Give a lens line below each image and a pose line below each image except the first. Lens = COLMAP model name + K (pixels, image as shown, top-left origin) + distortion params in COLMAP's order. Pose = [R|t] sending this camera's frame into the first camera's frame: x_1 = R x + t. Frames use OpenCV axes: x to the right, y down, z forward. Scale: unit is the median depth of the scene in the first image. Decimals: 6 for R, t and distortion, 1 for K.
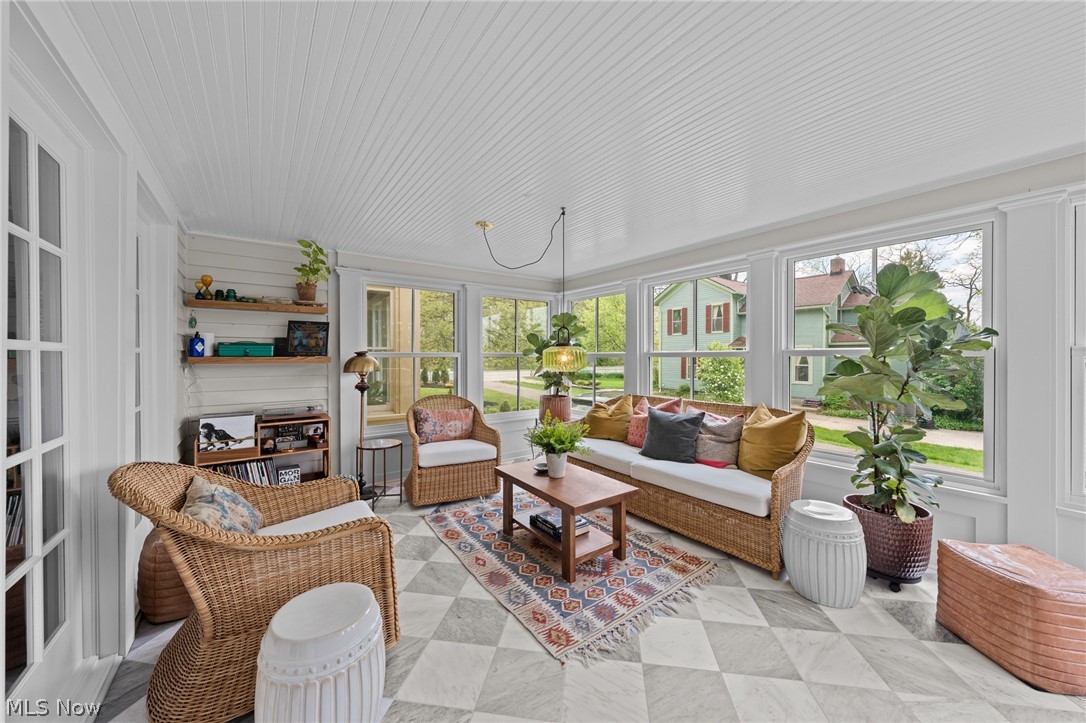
lens RADIAL K [[393.8, 0, 540.3], [0, 393.8, 359.3], [0, 0, 1]] dist [-0.002658, -0.000281]
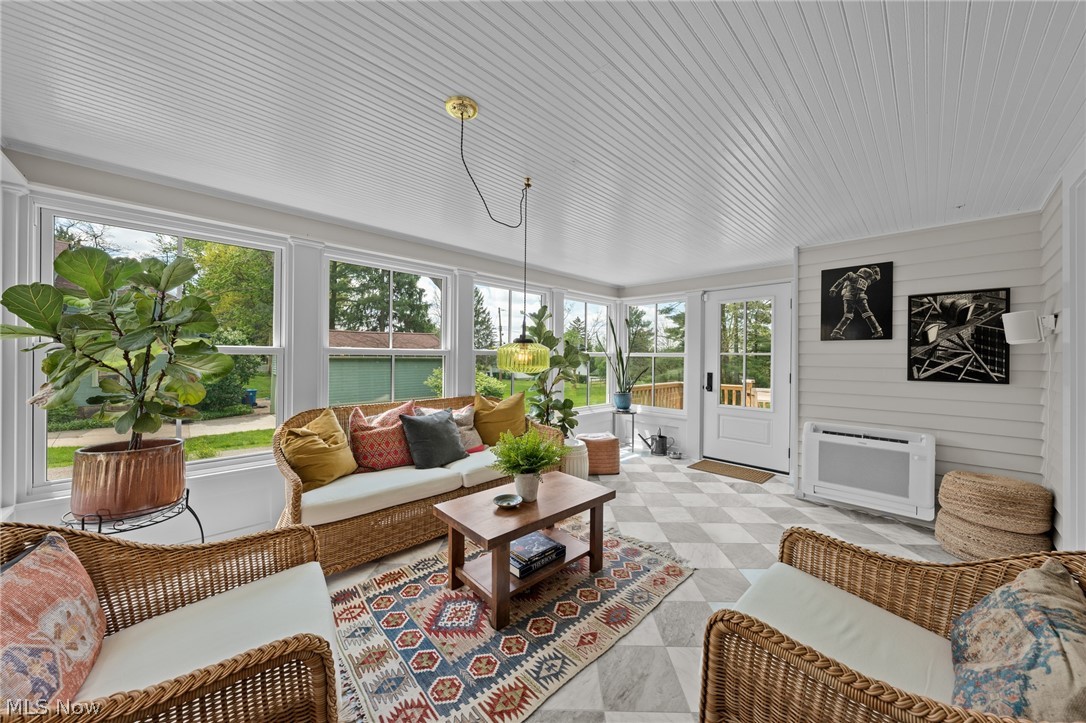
lens RADIAL K [[393.8, 0, 540.1], [0, 393.8, 356.7], [0, 0, 1]] dist [-0.002658, -0.000281]
pose [[-0.169304, -0.003664, 0.985557, -0.884891], [-0.001615, 0.999993, 0.003440, -0.008455], [-0.985563, -0.001010, -0.169309, 1.260082]]
